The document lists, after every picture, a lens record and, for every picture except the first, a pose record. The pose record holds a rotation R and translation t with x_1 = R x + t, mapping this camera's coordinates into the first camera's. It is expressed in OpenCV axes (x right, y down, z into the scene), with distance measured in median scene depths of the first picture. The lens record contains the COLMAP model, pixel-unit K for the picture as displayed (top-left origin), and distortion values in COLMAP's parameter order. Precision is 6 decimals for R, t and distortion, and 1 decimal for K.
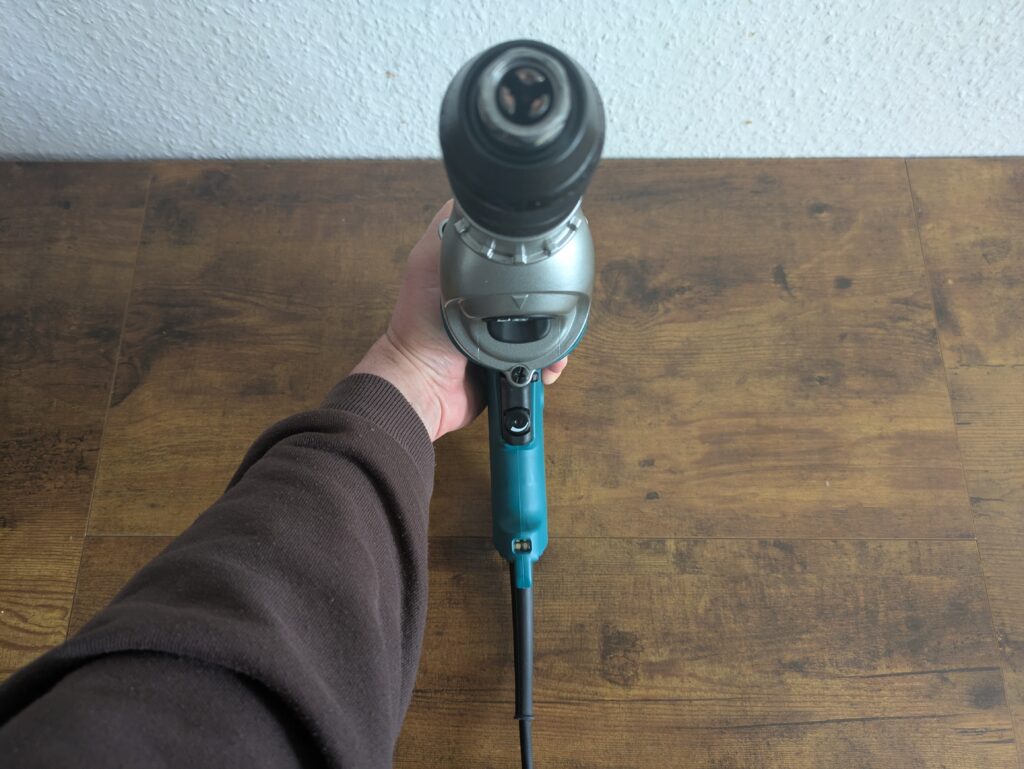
lens RADIAL K [[782.2, 0, 515.6], [0, 782.2, 389.9], [0, 0, 1]] dist [0.024215, -0.028355]
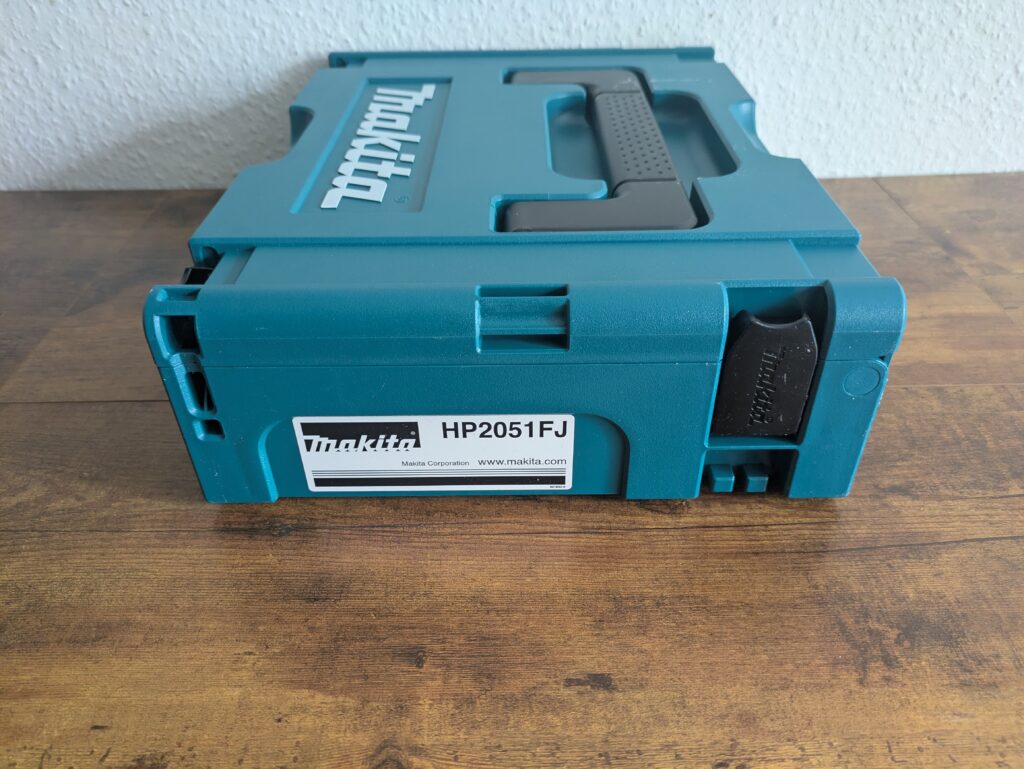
lens RADIAL K [[782.2, 0, 524.9], [0, 782.2, 394.1], [0, 0, 1]] dist [0.024215, -0.028355]
pose [[0.999730, -0.014752, 0.017954, -0.007727], [0.022229, 0.832240, -0.553970, 0.644952], [-0.006769, 0.554219, 0.832343, 0.318466]]
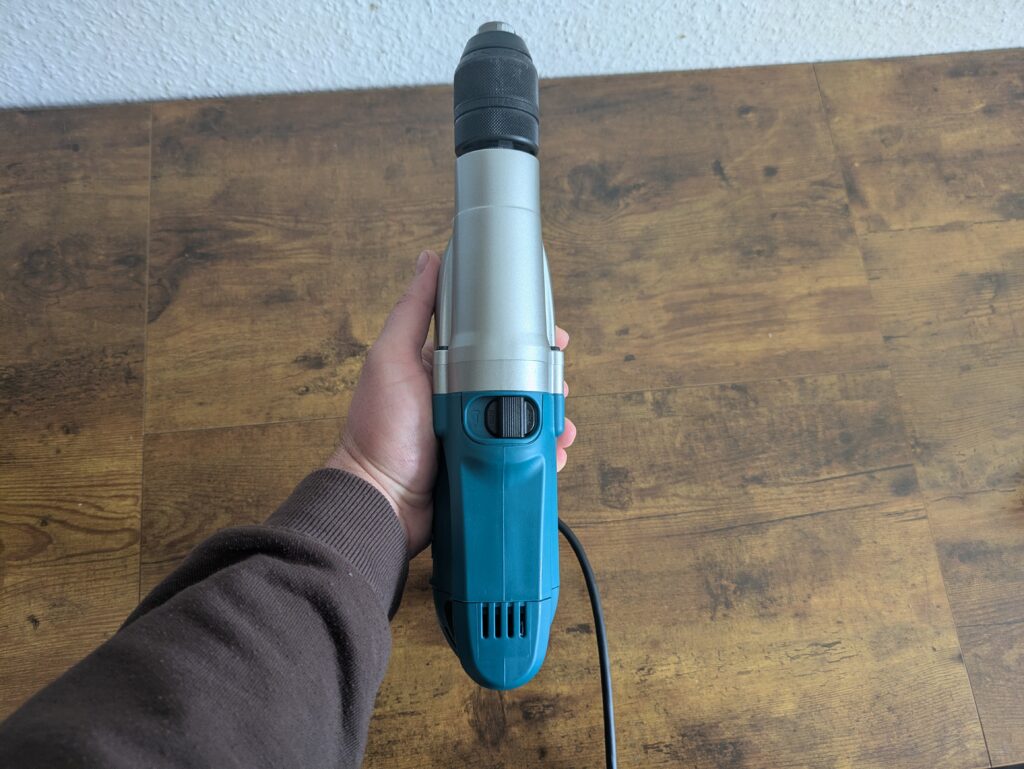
lens RADIAL K [[782.2, 0, 512.3], [0, 782.2, 396.7], [0, 0, 1]] dist [0.024215, -0.028355]
pose [[0.992277, -0.089690, 0.085685, -0.112483], [0.085094, 0.994805, 0.055869, 0.114389], [-0.090250, -0.048147, 0.994755, -0.176889]]
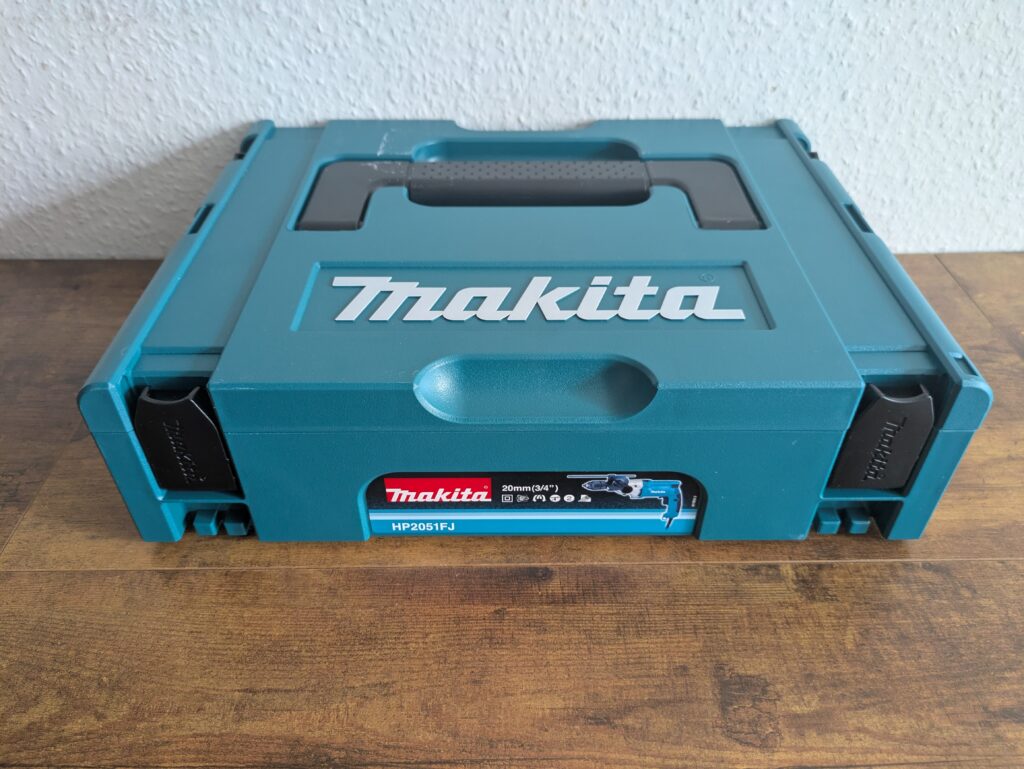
lens RADIAL K [[782.2, 0, 519.5], [0, 782.2, 390.9], [0, 0, 1]] dist [0.024215, -0.028355]
pose [[0.999629, -0.005300, 0.026731, -0.074503], [0.018090, 0.862662, -0.505458, 0.422842], [-0.020381, 0.505754, 0.862437, 0.276989]]
